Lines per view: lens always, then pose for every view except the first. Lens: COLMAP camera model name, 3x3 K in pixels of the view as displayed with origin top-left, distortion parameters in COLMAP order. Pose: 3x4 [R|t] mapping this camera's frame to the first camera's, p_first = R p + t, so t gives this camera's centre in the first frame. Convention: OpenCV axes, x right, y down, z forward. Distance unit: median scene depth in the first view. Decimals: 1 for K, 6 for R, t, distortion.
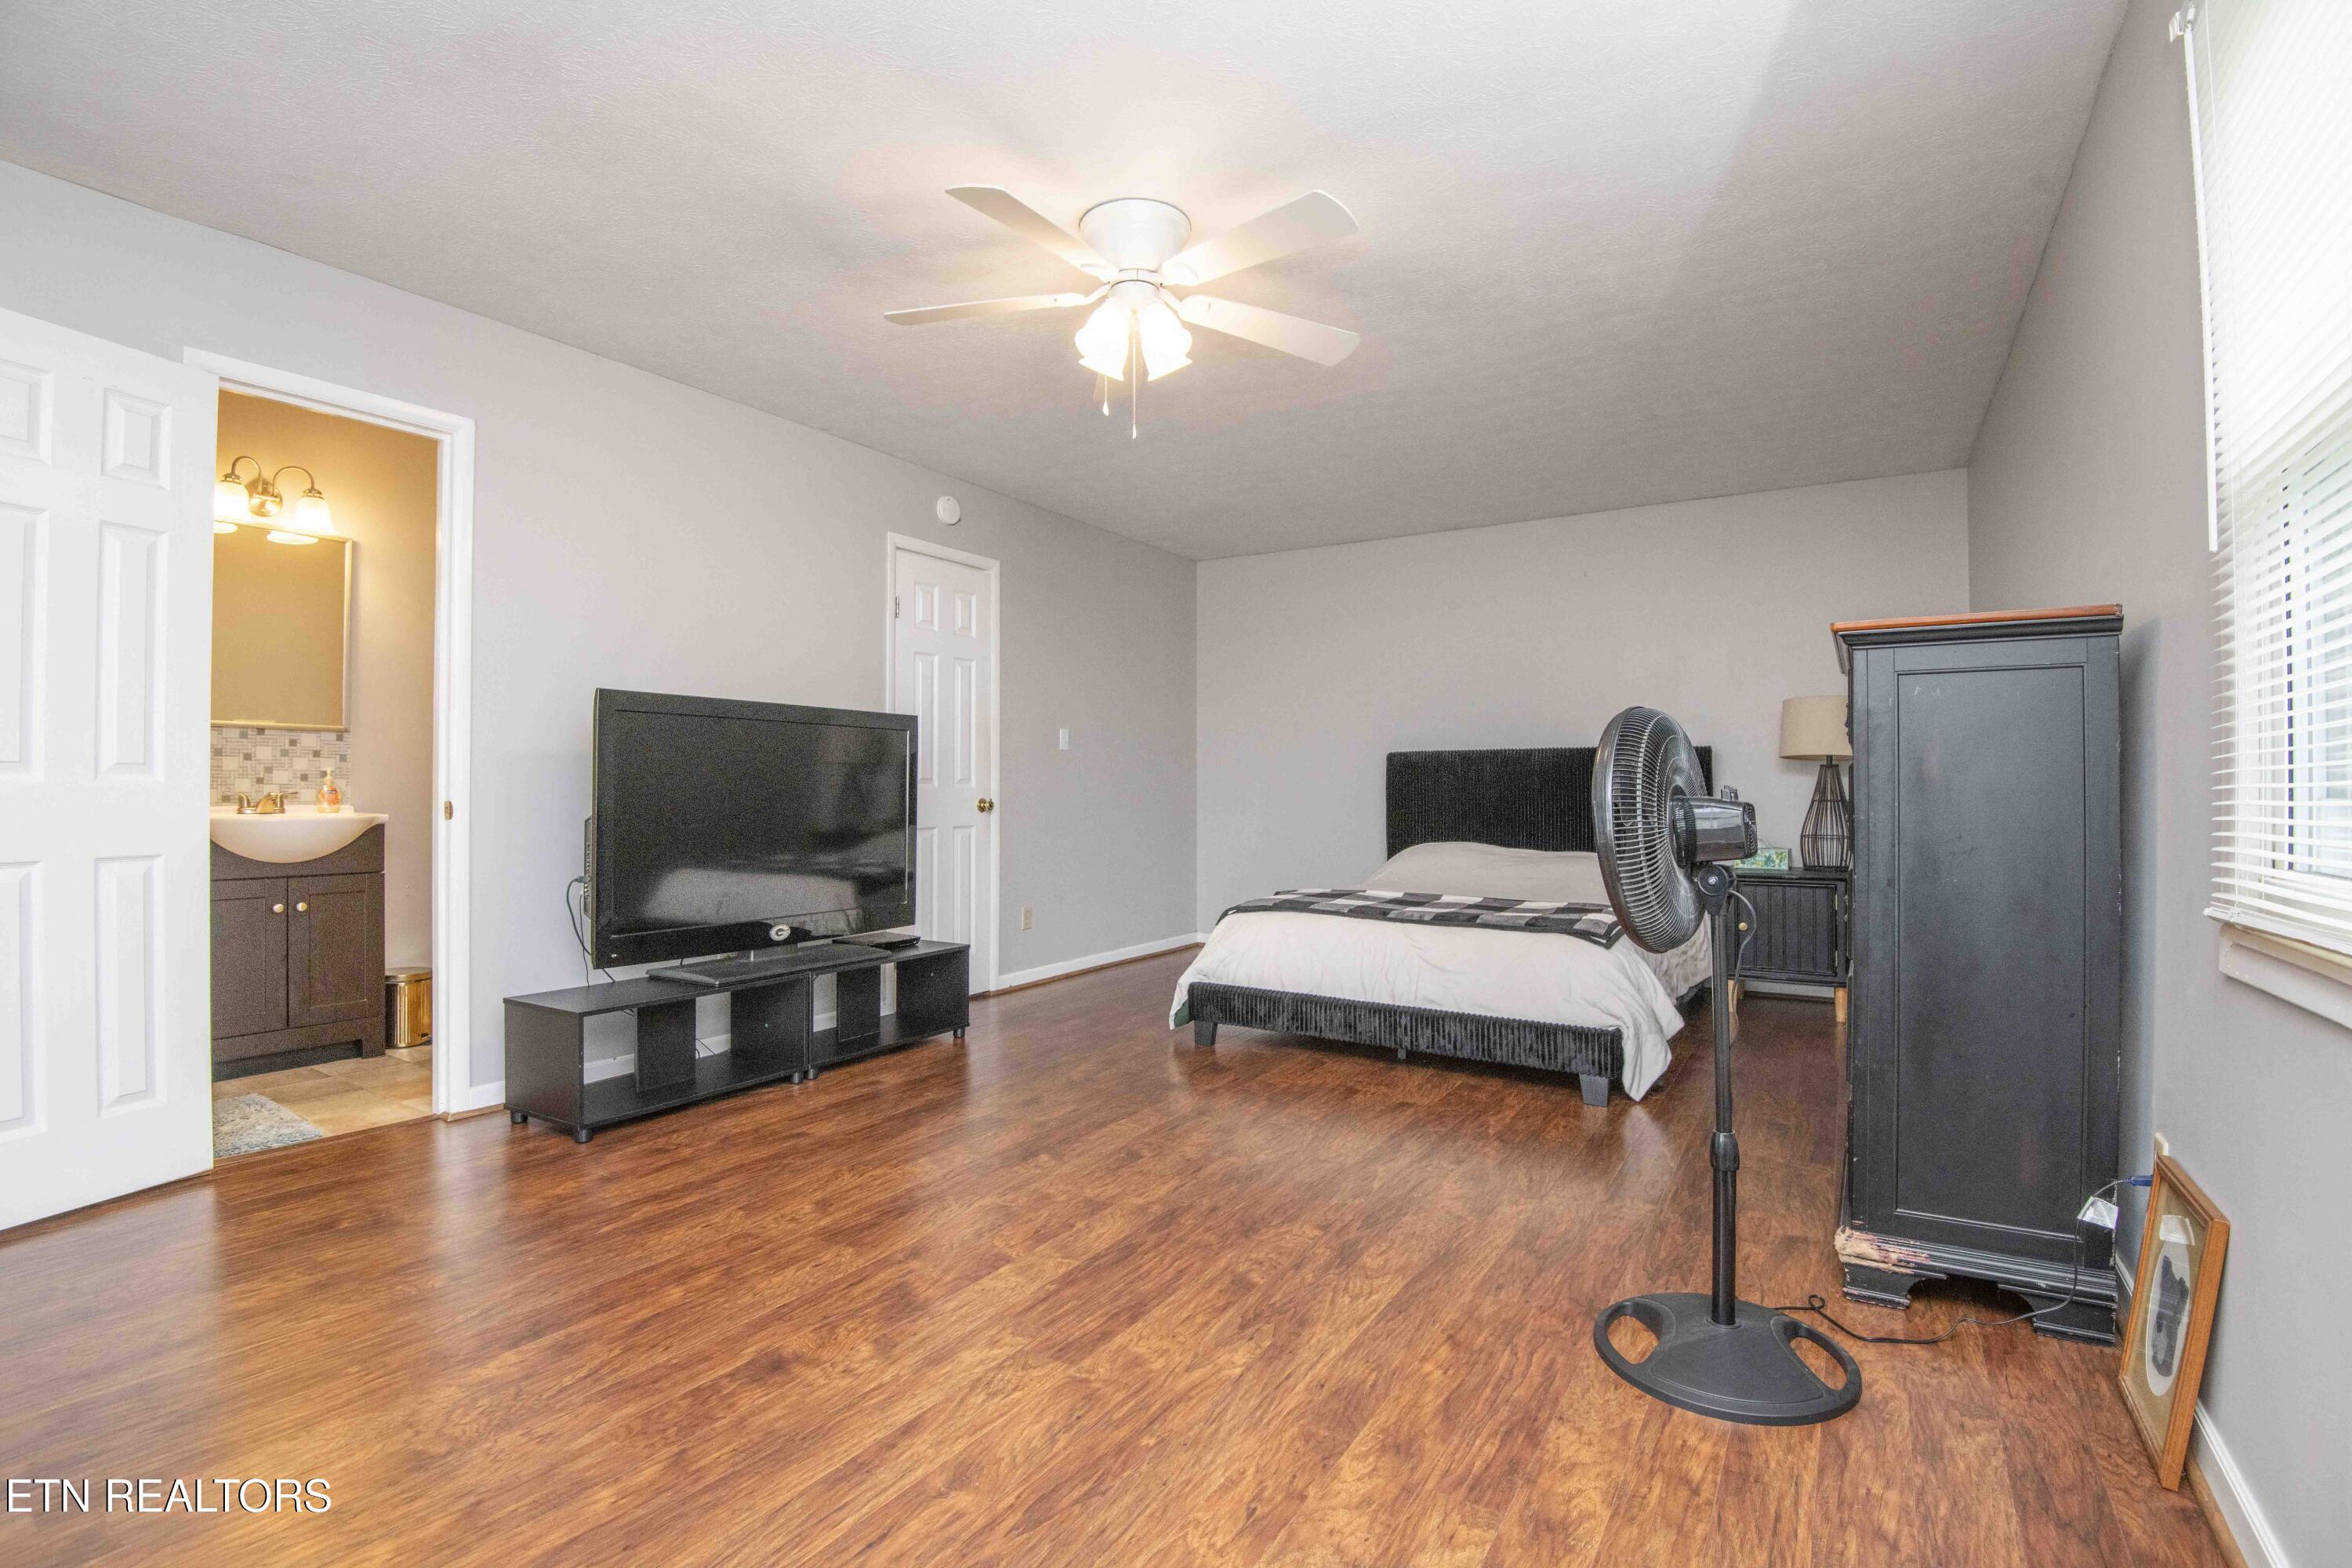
lens RADIAL K [[1086.4, 0, 1176.0], [0, 1086.4, 784.0], [0, 0, 1]] dist [-0.014144, -0.021345]
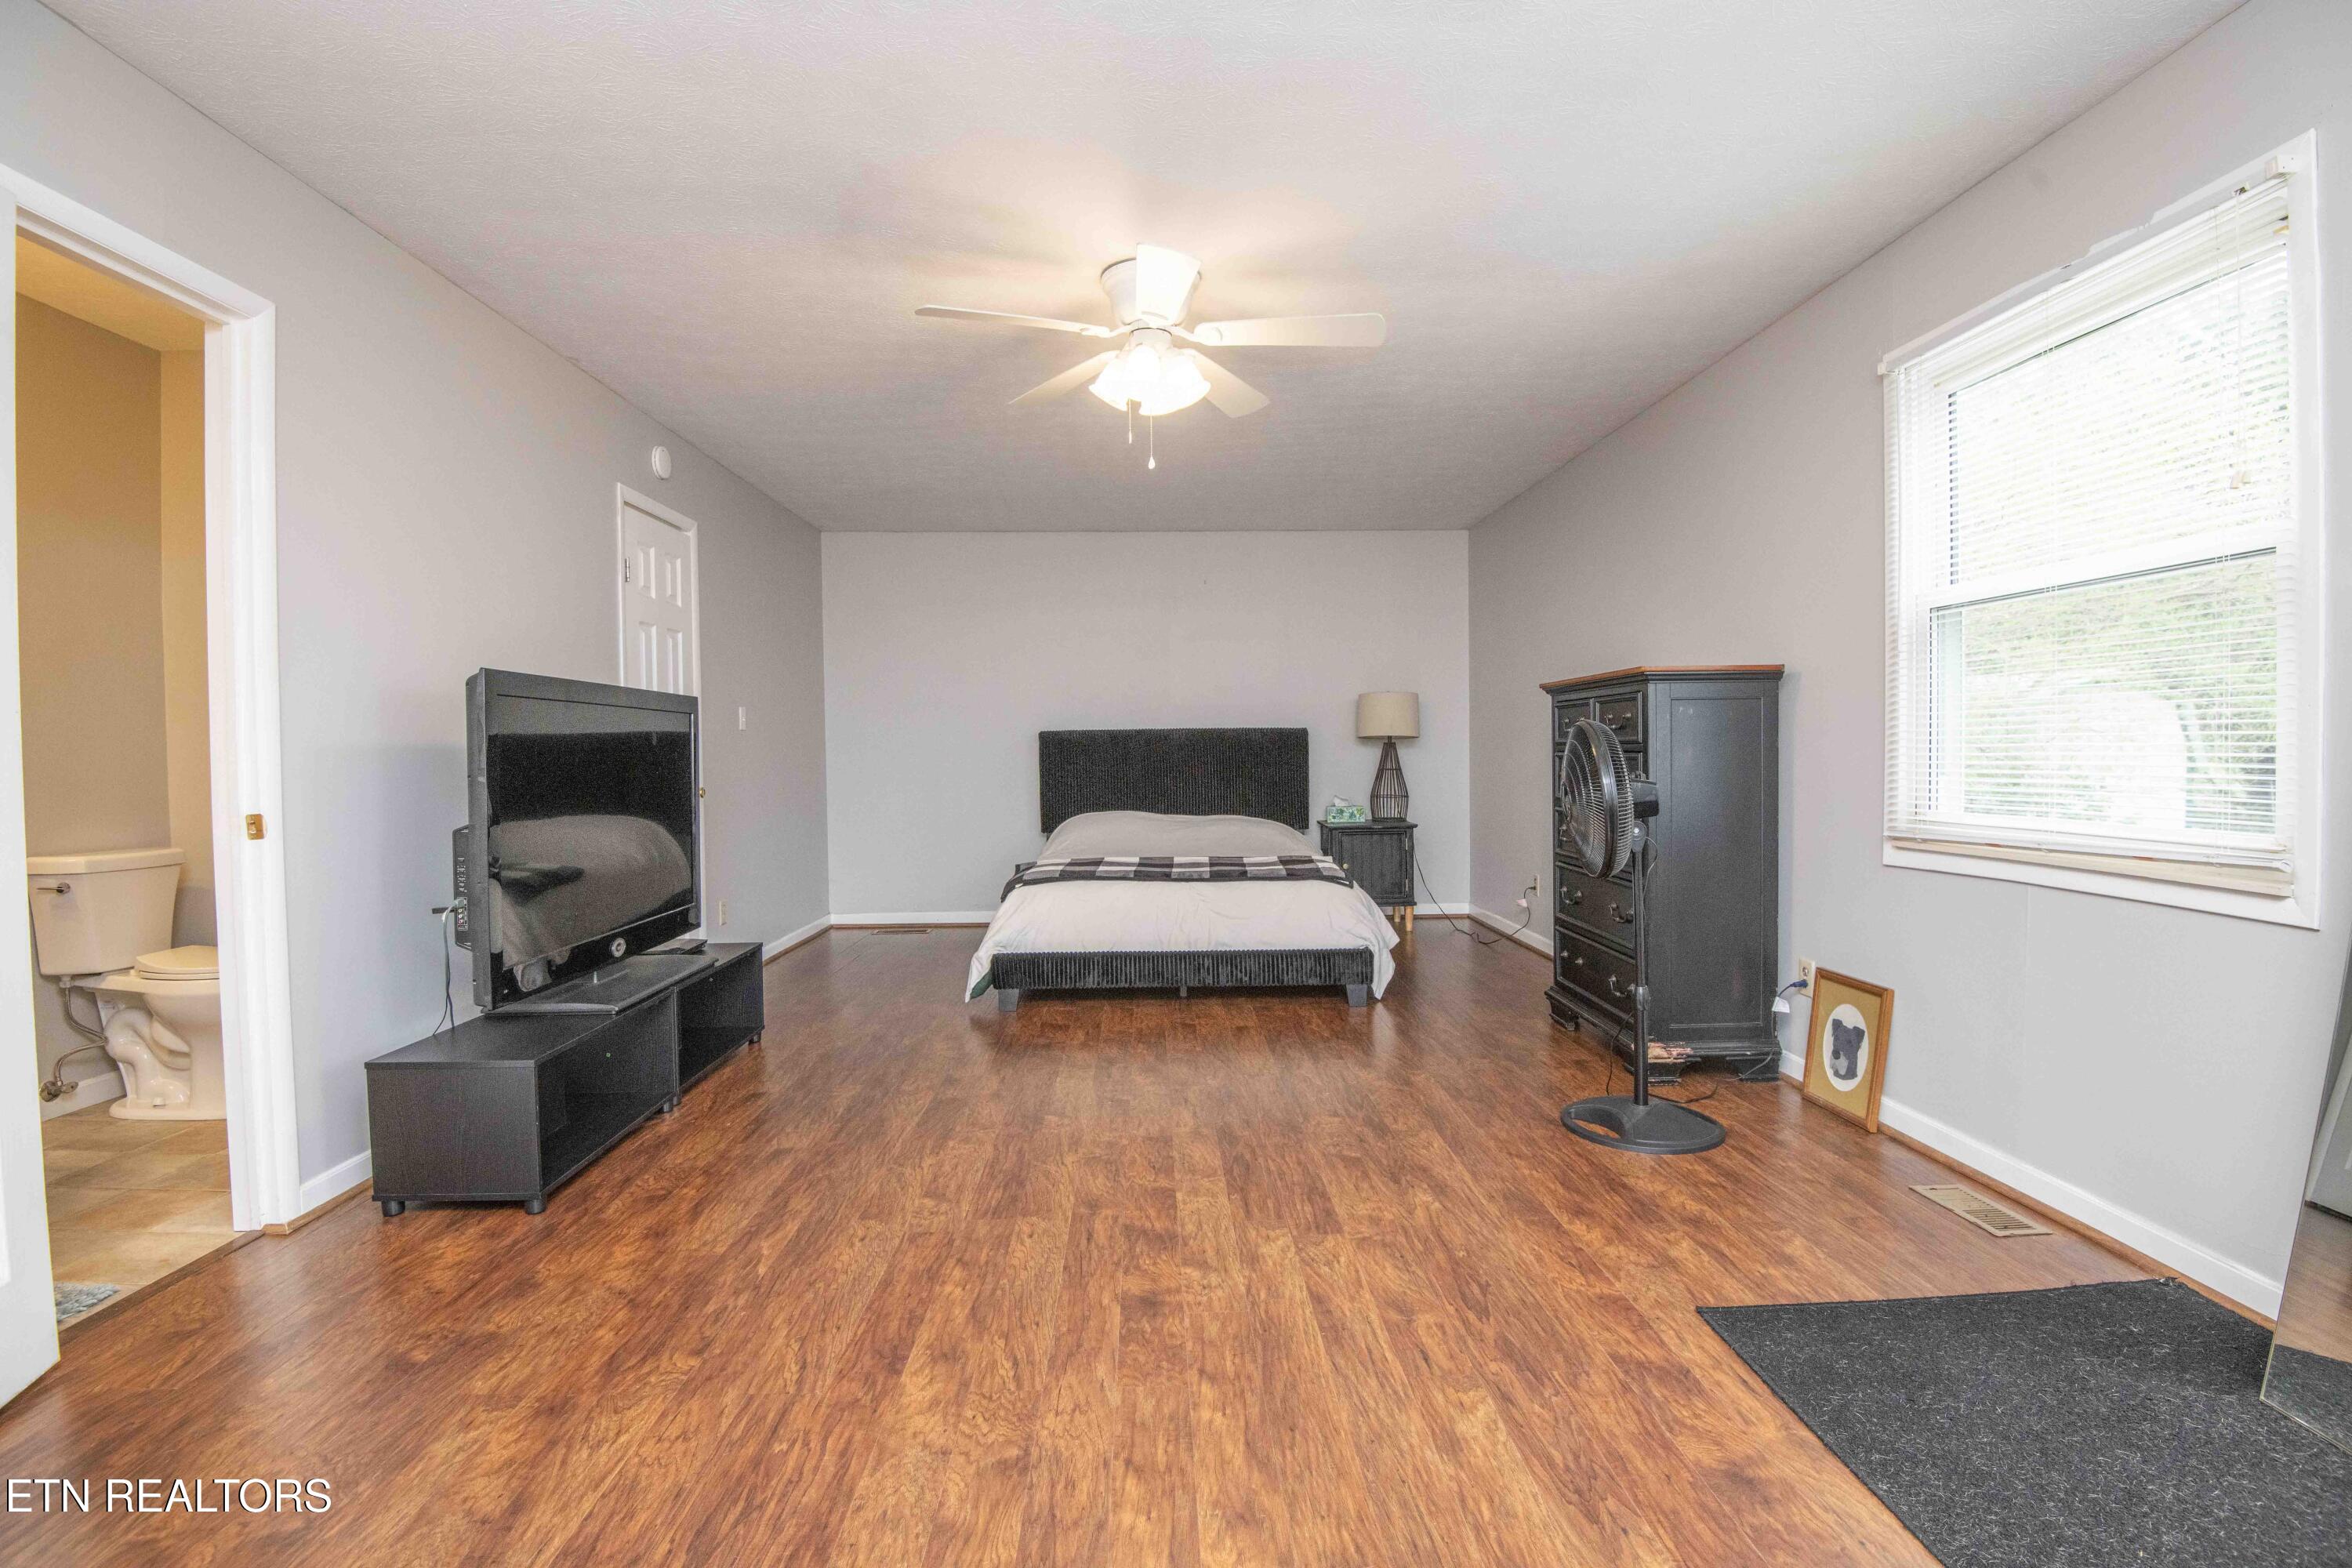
lens RADIAL K [[1087.0, 0, 1184.2], [0, 1087.0, 781.9], [0, 0, 1]] dist [-0.009207, -0.021500]
pose [[0.829285, -0.026168, 0.558213, -0.521608], [0.009242, 0.999409, 0.033121, -0.023312], [-0.558750, -0.022308, 0.829036, 0.025981]]
